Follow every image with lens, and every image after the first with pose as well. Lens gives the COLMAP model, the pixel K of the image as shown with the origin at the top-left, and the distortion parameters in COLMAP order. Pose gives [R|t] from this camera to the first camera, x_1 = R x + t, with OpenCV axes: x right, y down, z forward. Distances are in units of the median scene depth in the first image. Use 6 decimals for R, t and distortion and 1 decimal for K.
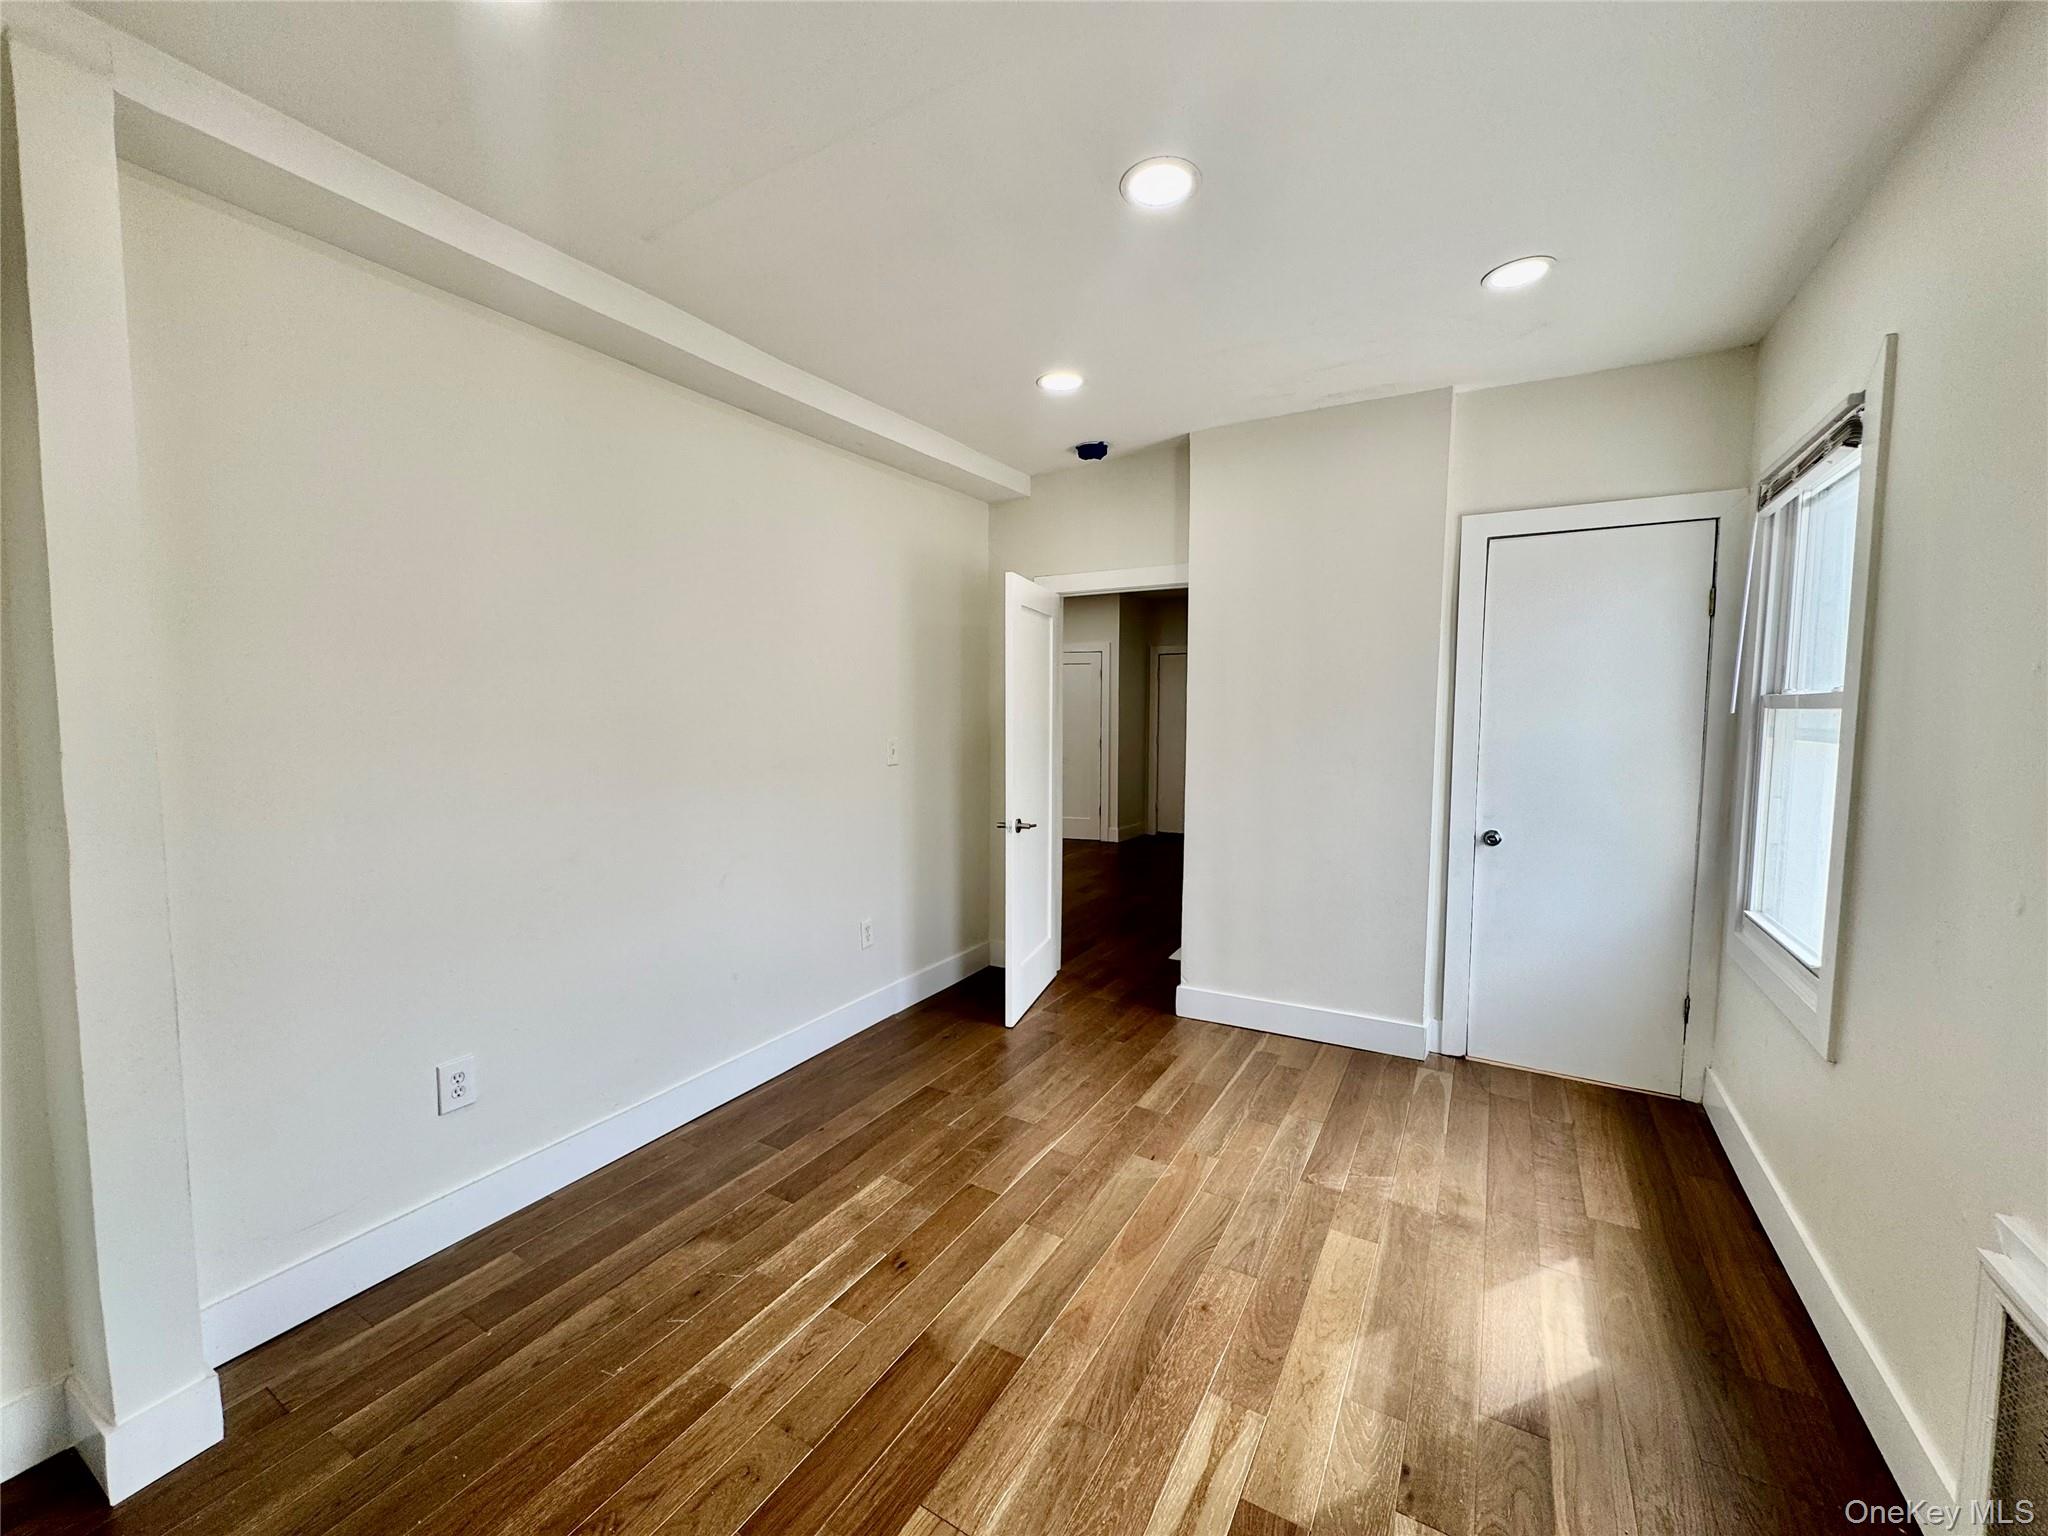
lens RADIAL K [[823.1, 0, 1023.2], [0, 823.1, 773.6], [0, 0, 1]] dist [0.000263, 0.000794]
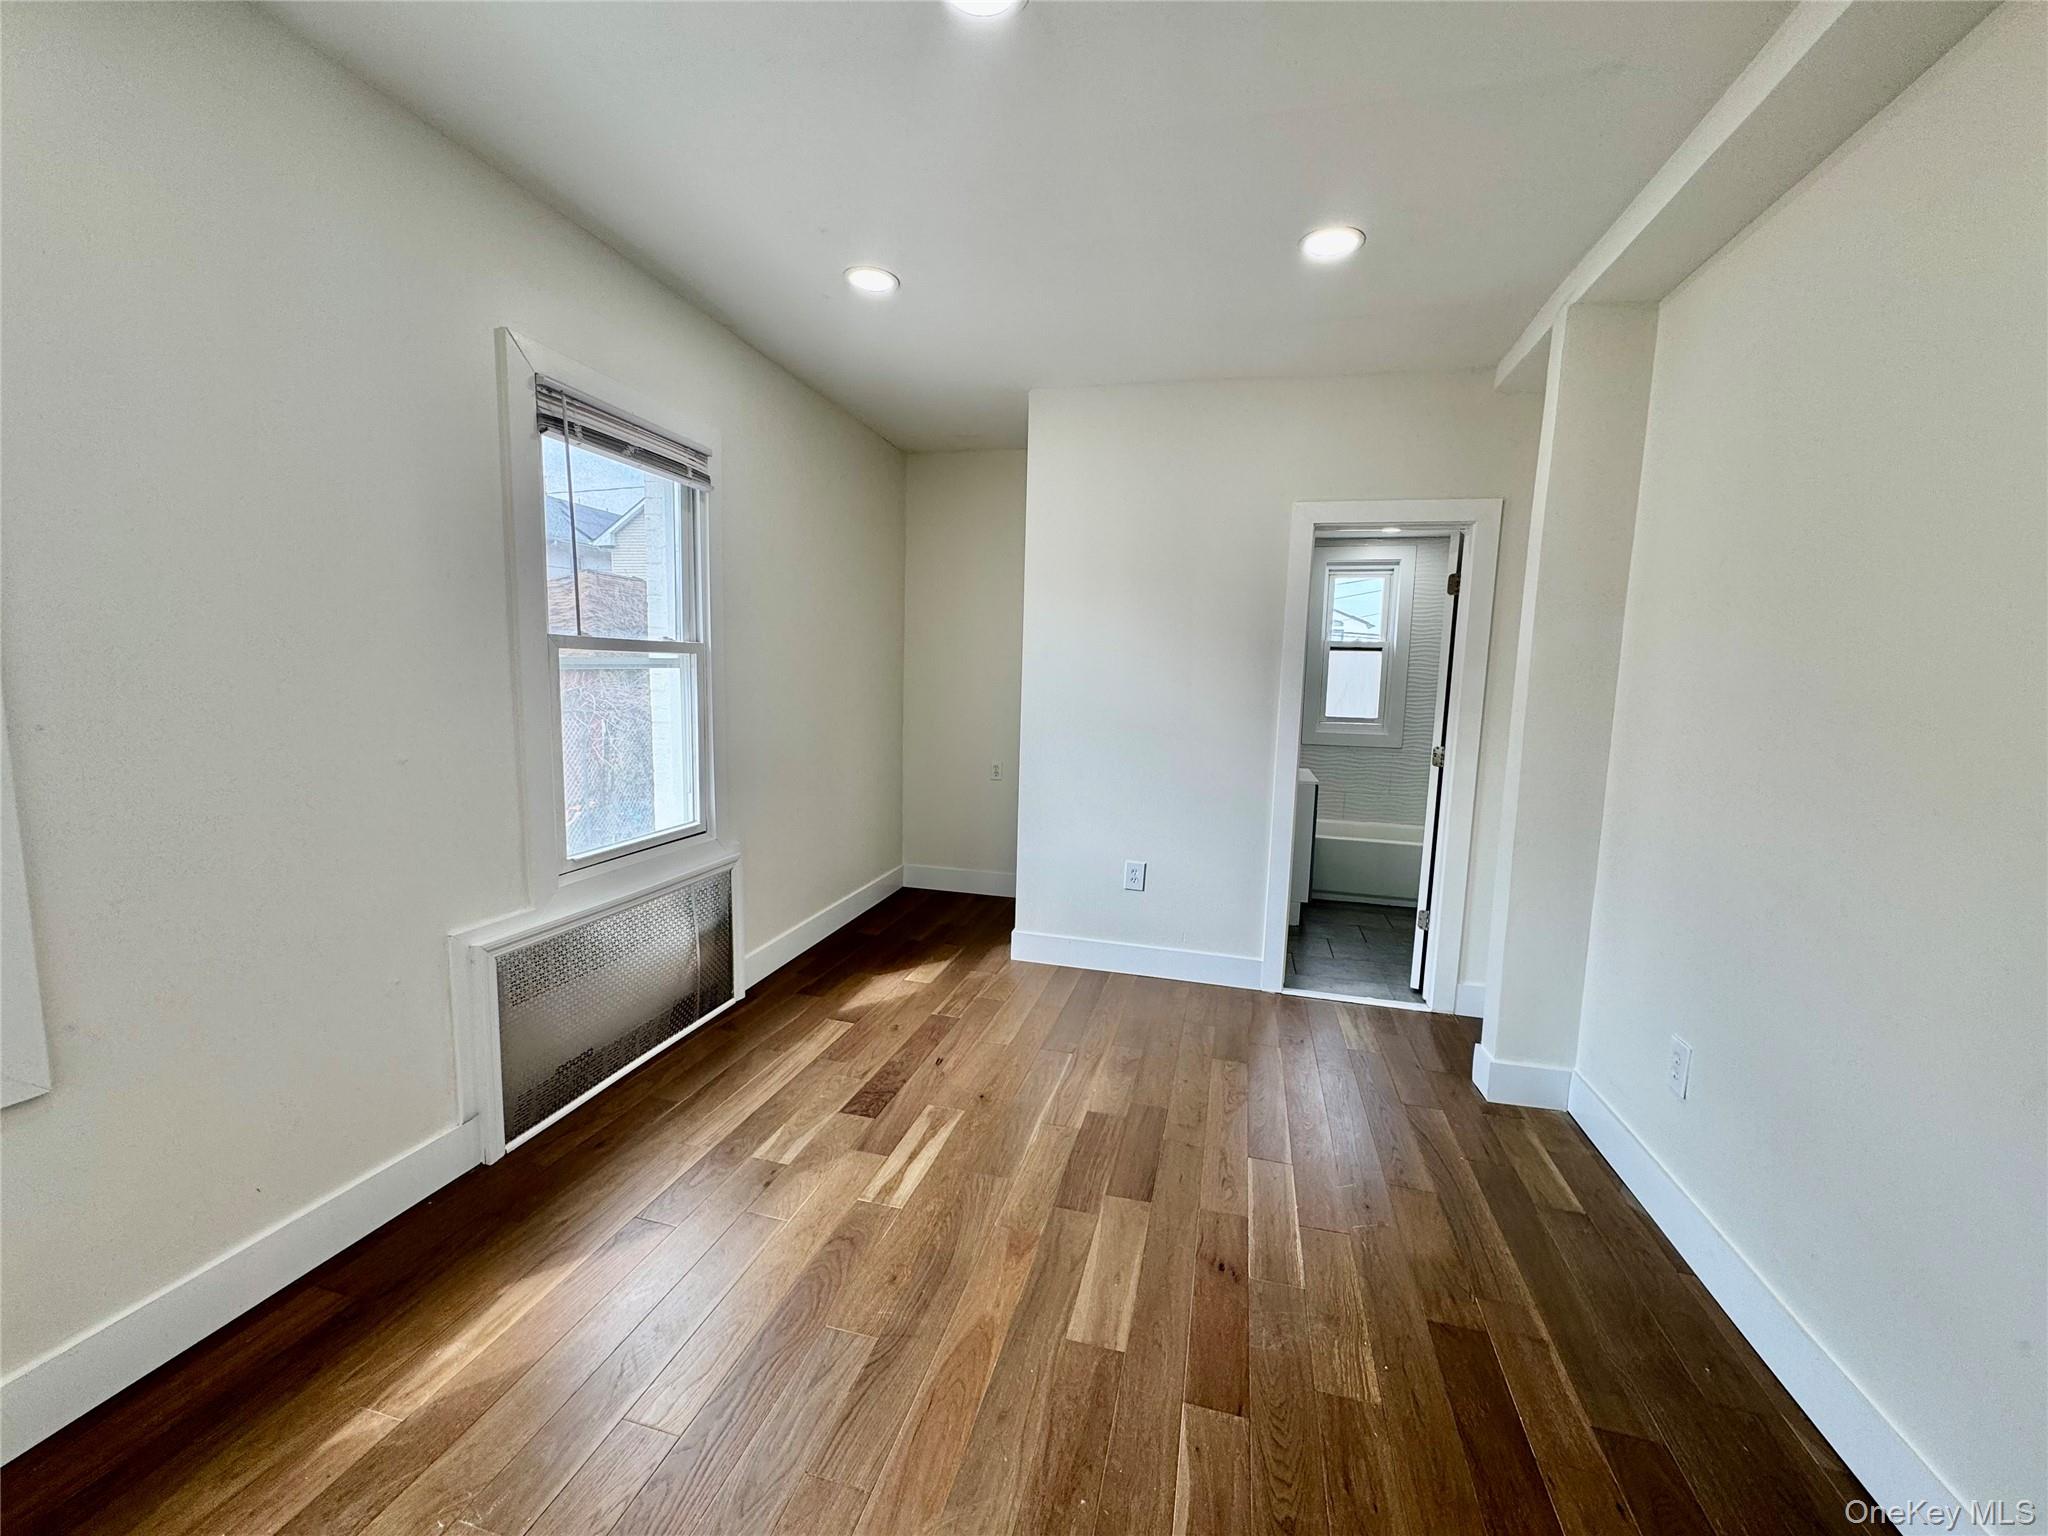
lens RADIAL K [[823.1, 0, 1020.4], [0, 823.1, 766.1], [0, 0, 1]] dist [0.000263, 0.000794]
pose [[-0.964183, 0.001485, -0.265235, 0.325650], [-0.052055, 0.979478, 0.194714, -0.119249], [0.260080, 0.201547, -0.944318, 1.786386]]
